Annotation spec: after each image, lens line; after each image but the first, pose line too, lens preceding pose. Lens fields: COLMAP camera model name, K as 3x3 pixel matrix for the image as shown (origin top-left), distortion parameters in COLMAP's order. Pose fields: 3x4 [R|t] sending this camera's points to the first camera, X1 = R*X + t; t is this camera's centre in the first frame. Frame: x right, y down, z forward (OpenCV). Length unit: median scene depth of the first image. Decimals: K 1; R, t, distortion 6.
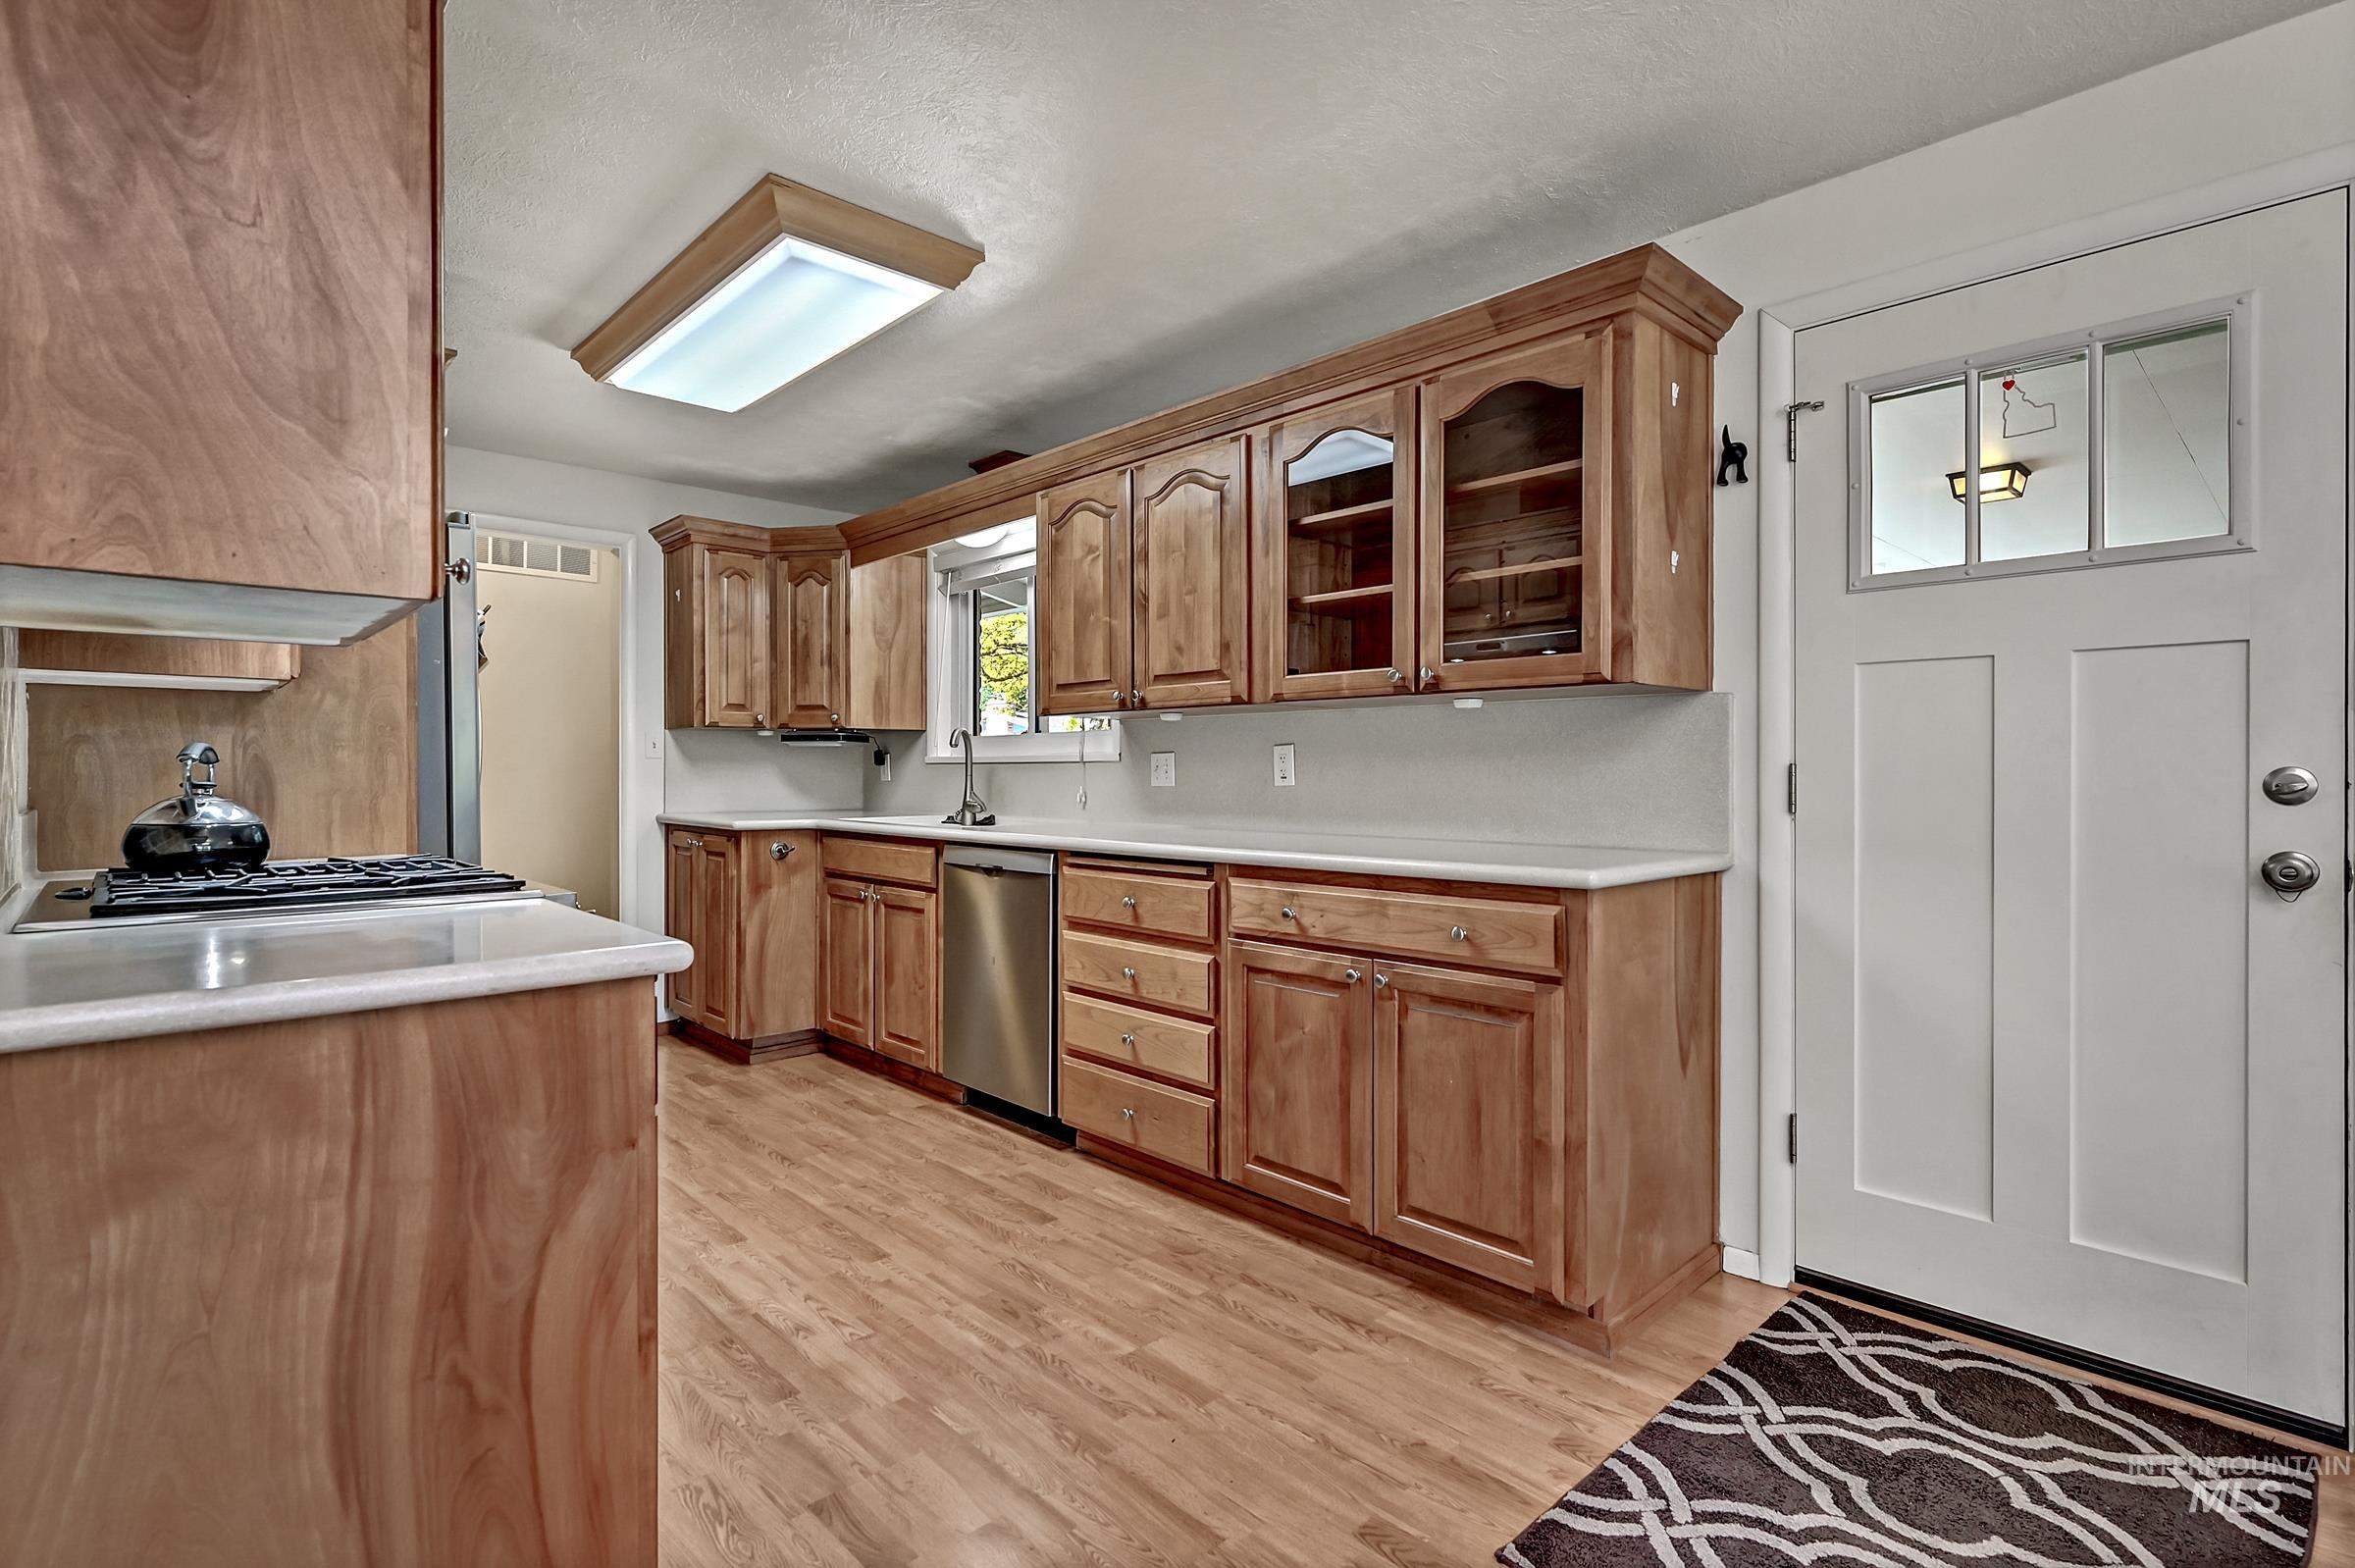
lens RADIAL K [[1122.8, 0, 1177.5], [0, 1122.8, 784.0], [0, 0, 1]] dist [-0.001320, -0.000247]
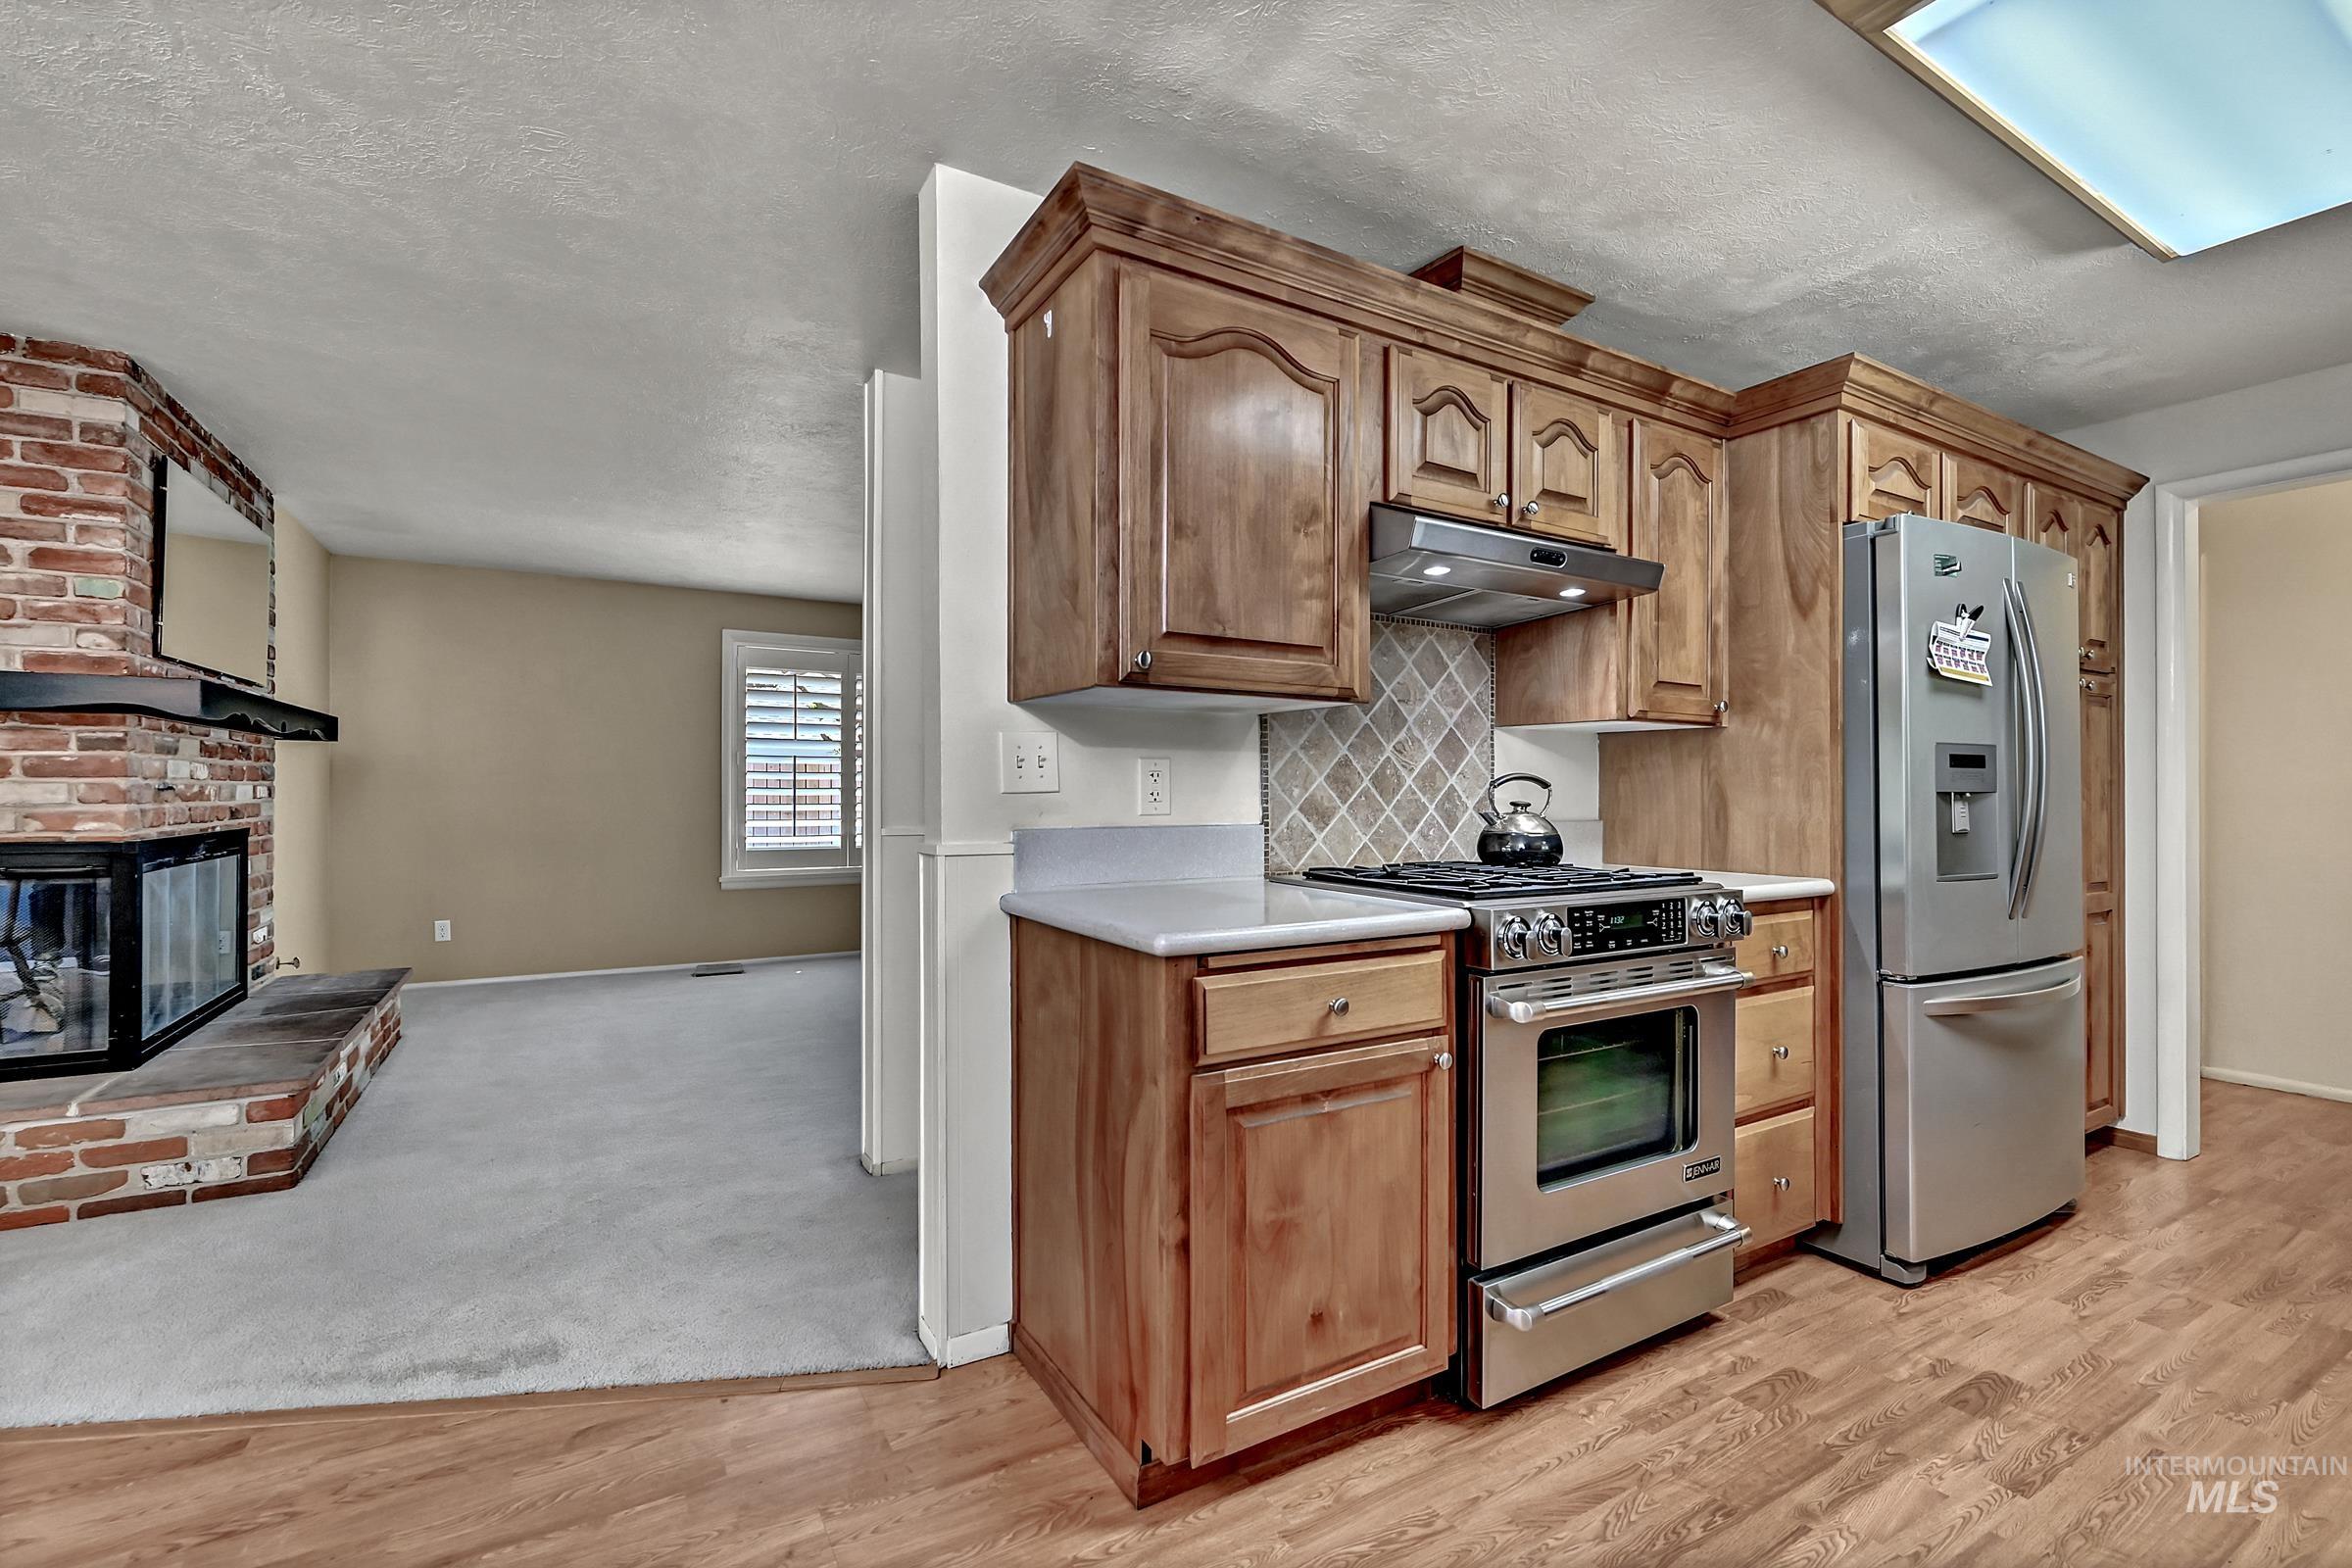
lens RADIAL K [[1027.3, 0, 1185.8], [0, 1027.3, 784.8], [0, 0, 1]] dist [0.002277, 0.000452]
pose [[-0.220204, -0.002403, -0.975451, 0.342200], [-0.015837, 0.999874, 0.001112, -0.013411], [0.975325, 0.015693, -0.220215, 0.661935]]
